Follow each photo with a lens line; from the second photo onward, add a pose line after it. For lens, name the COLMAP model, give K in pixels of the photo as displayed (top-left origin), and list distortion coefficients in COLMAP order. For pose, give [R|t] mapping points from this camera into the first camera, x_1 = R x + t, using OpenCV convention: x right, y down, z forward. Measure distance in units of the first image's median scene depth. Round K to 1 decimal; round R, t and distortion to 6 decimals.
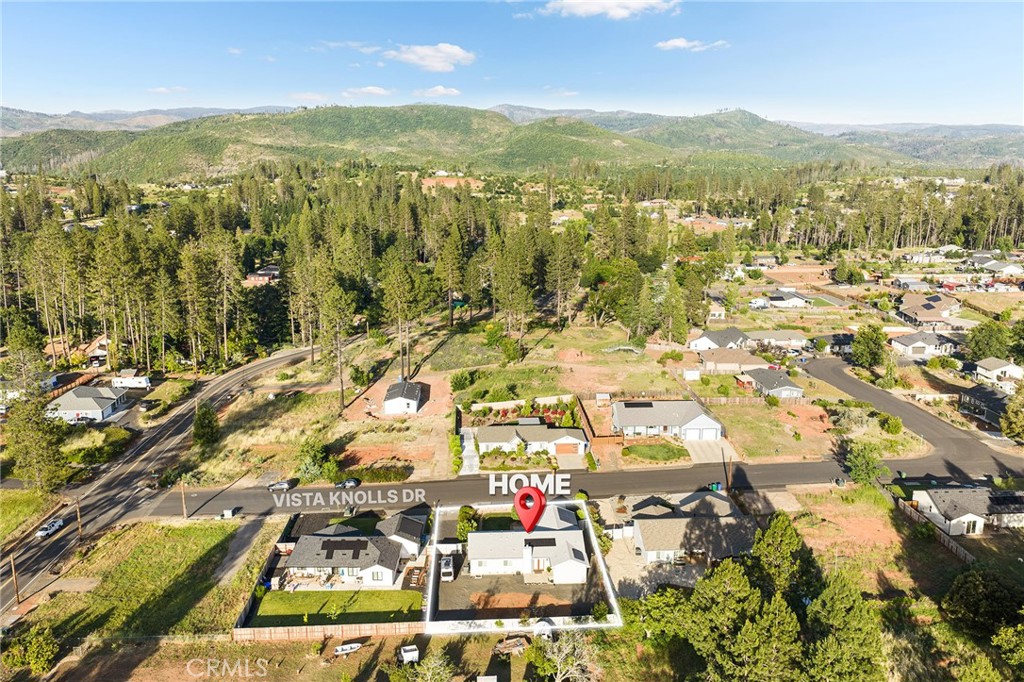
lens RADIAL K [[831.0, 0, 512.0], [0, 831.0, 341.0], [0, 0, 1]] dist [0.005633, 0.003053]
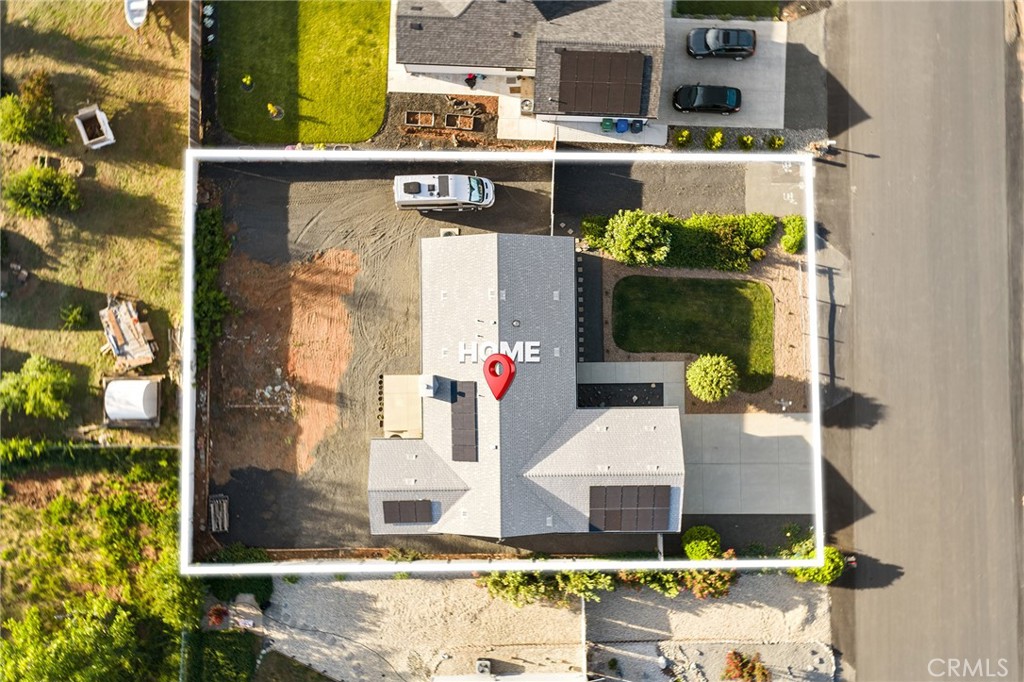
lens RADIAL K [[831.0, 0, 512.0], [0, 831.0, 341.0], [0, 0, 1]] dist [0.005633, 0.003053]
pose [[-0.042296, 0.999071, -0.008240, -0.000666], [-0.212237, -0.000926, 0.977218, -0.136382], [0.976303, 0.043081, 0.212079, 0.941187]]
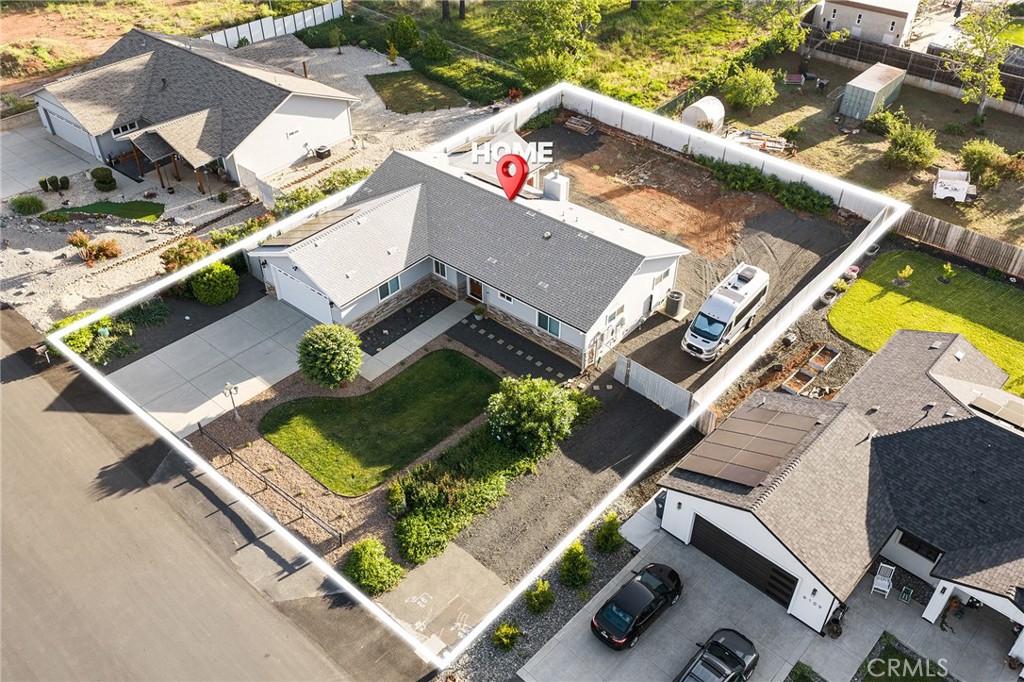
lens RADIAL K [[831.0, 0, 512.0], [0, 831.0, 341.0], [0, 0, 1]] dist [0.005633, 0.003053]
pose [[-0.727538, -0.436489, 0.529307, -0.199900], [0.156465, 0.645614, 0.747463, 0.013274], [-0.667987, 0.626626, -0.401414, 1.197280]]
